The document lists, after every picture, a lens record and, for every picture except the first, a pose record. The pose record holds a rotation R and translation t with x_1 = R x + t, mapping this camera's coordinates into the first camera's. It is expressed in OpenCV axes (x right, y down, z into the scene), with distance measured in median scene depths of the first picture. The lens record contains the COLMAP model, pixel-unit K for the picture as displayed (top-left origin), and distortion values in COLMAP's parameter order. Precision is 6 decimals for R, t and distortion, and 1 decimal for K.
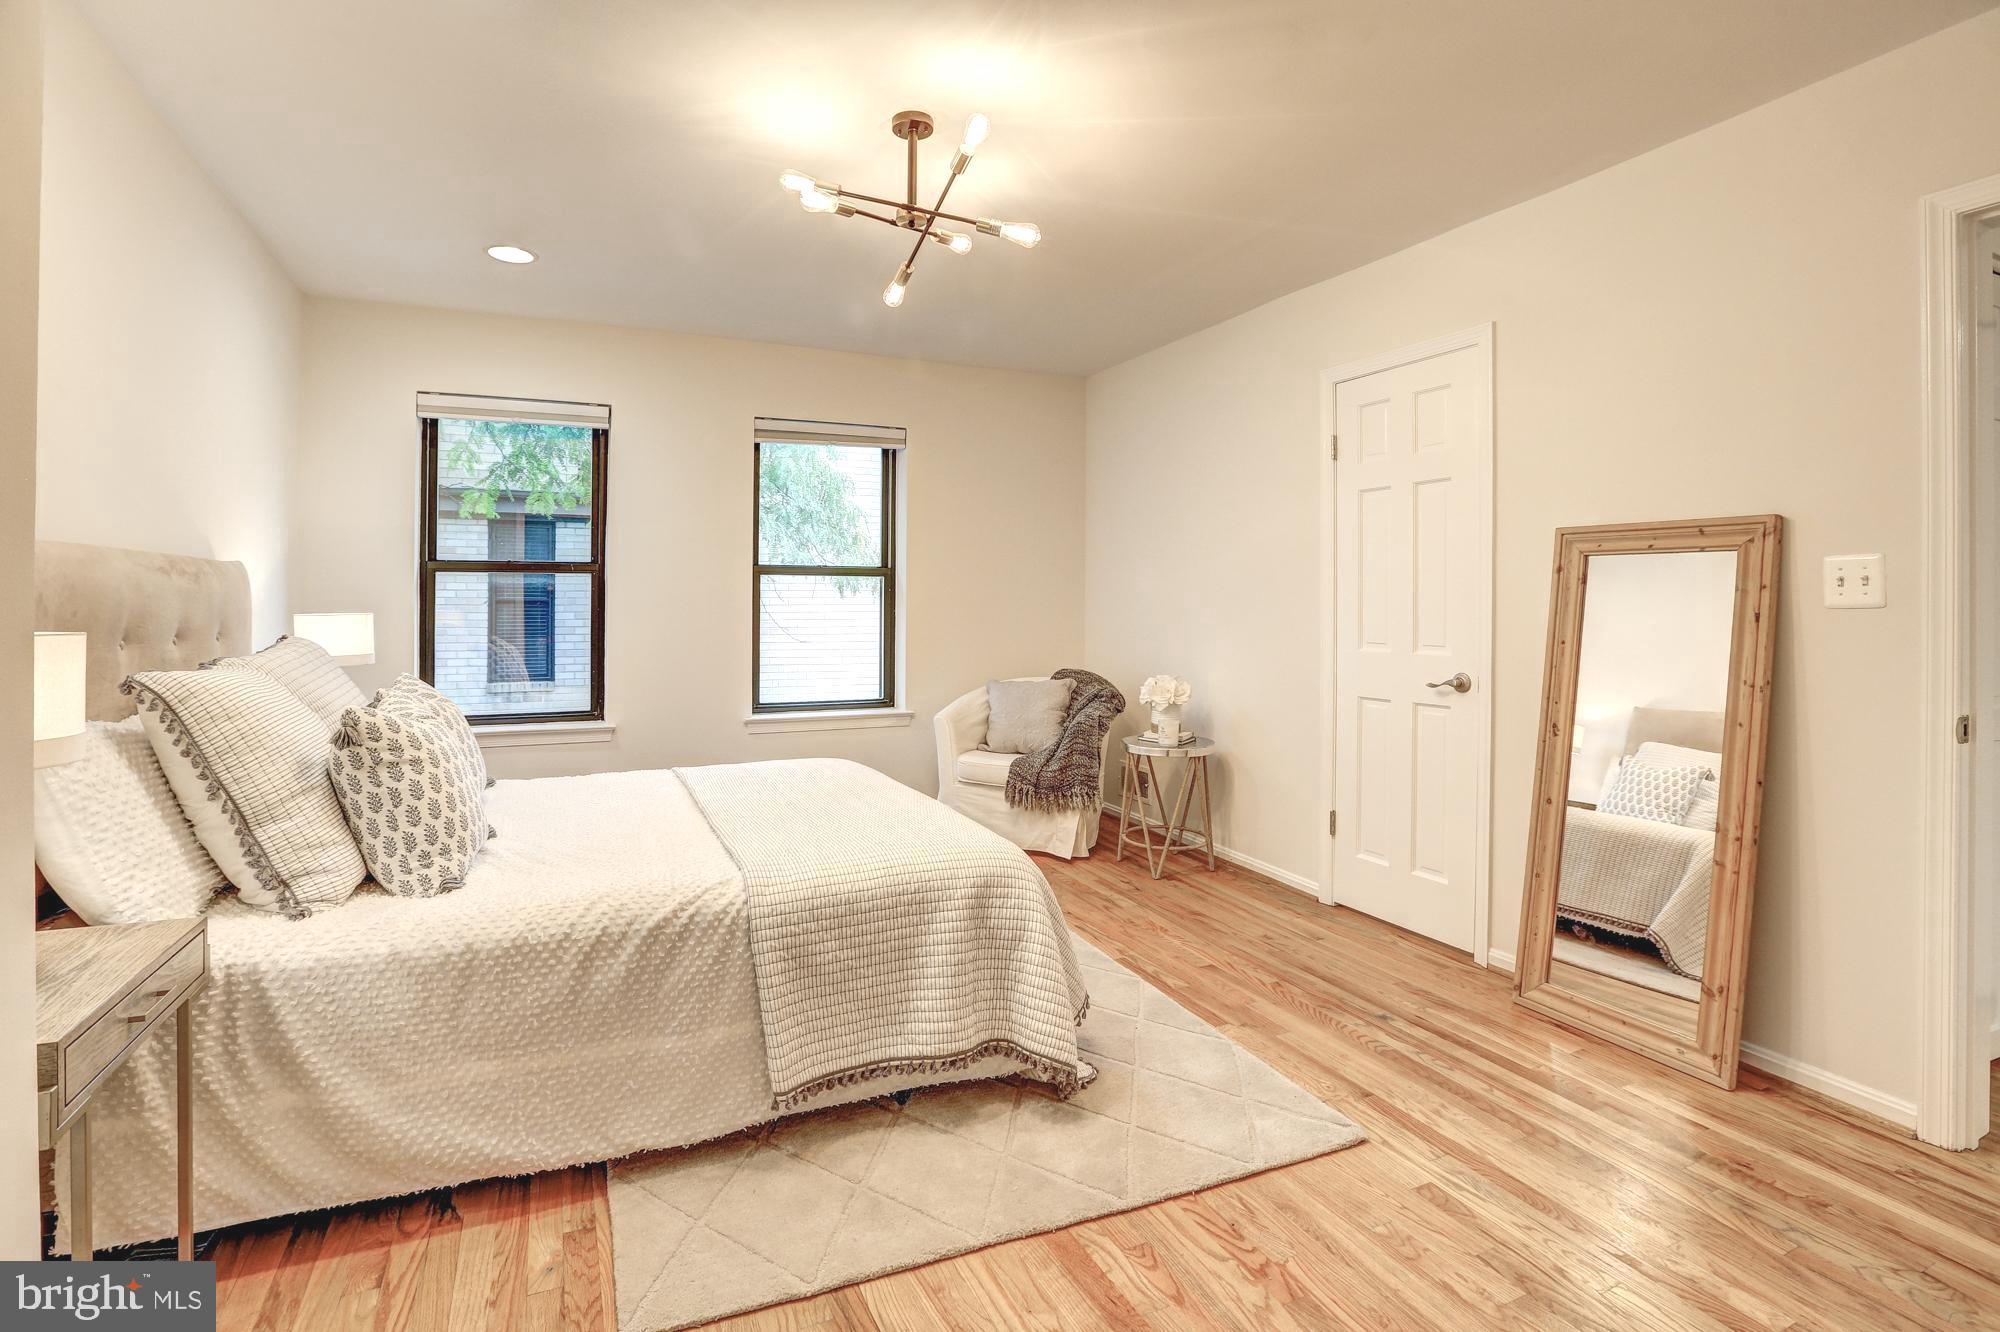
lens RADIAL K [[931.2, 0, 948.7], [0, 931.2, 612.3], [0, 0, 1]] dist [-0.025722, 0.000436]
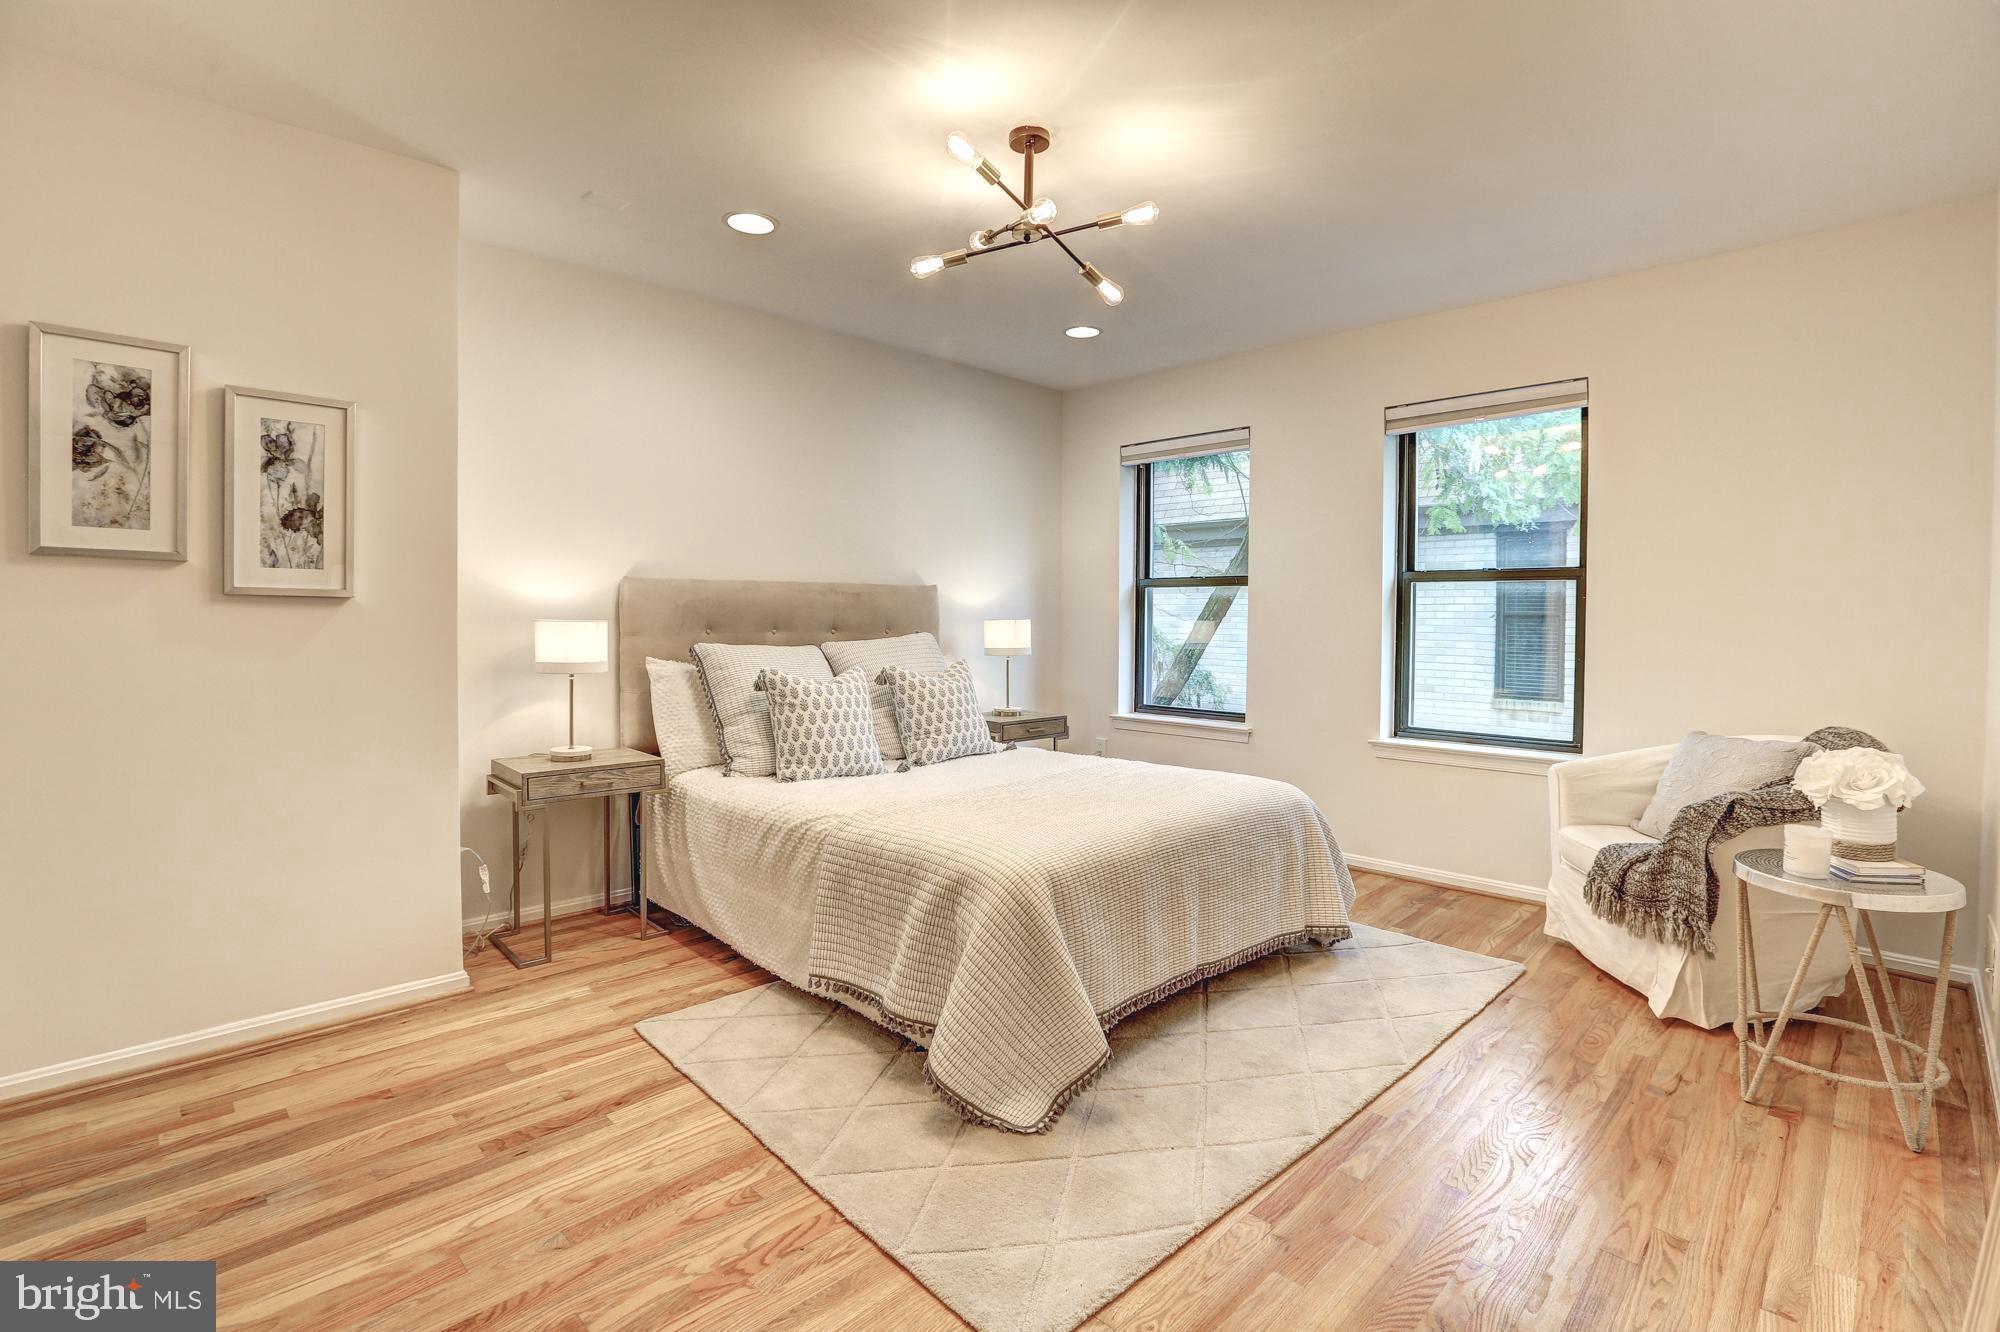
lens RADIAL K [[930.6, 0, 1002.5], [0, 930.6, 636.0], [0, 0, 1]] dist [-0.048112, 0.016483]
pose [[0.356361, 0.020264, -0.934129, 0.844727], [-0.013234, 0.999774, 0.016639, 0.003082], [0.934255, 0.006433, 0.356548, 0.567962]]
